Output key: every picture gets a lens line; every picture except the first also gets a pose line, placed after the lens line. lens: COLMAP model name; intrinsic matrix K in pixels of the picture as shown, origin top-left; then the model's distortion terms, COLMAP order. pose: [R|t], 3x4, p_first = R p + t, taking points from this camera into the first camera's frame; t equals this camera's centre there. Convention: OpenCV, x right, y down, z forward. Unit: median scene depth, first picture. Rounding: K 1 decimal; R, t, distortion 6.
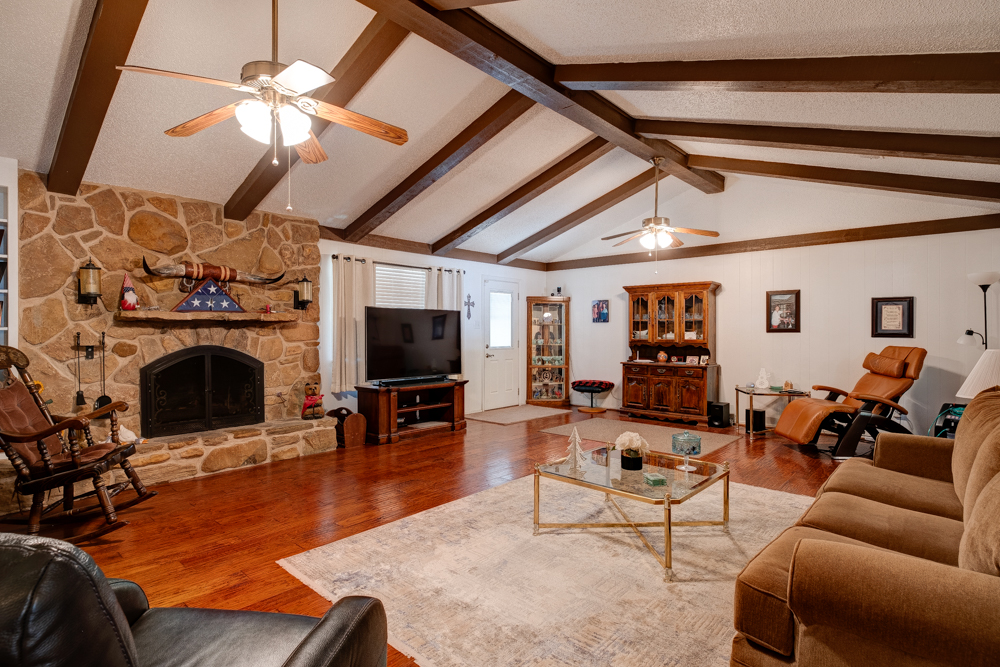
lens RADIAL K [[530.2, 0, 540.5], [0, 530.2, 330.3], [0, 0, 1]] dist [-0.008193, -0.001809]
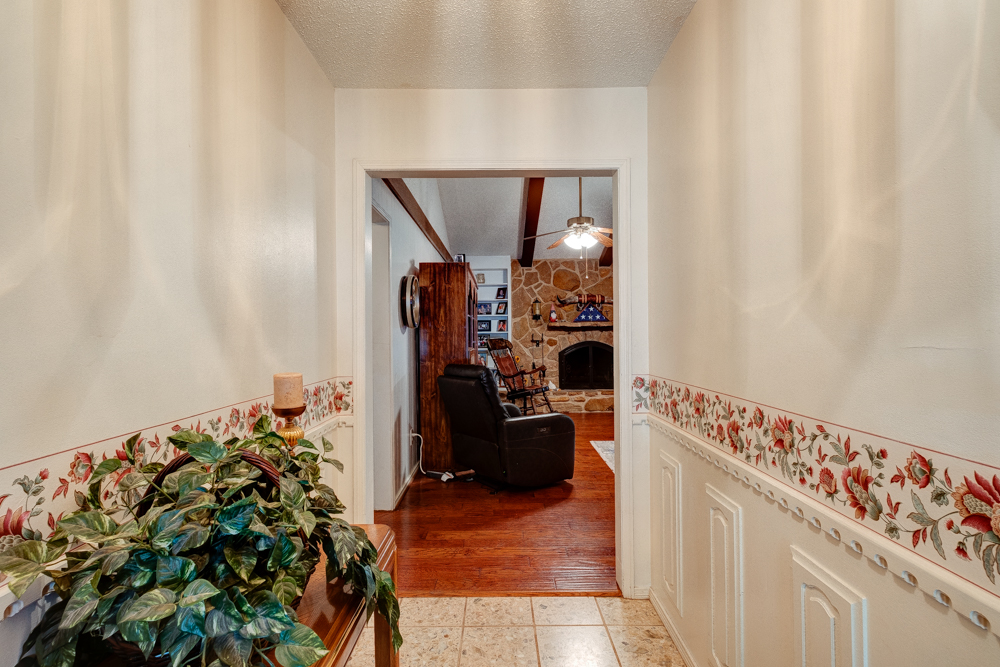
lens RADIAL K [[514.8, 0, 499.6], [0, 514.8, 331.9], [0, 0, 1]] dist [-0.004039, -0.003503]
pose [[0.663322, -0.003076, -0.748328, 0.501422], [0.006889, 0.999974, 0.001997, -0.007334], [0.748303, -0.006480, 0.663326, -0.400562]]
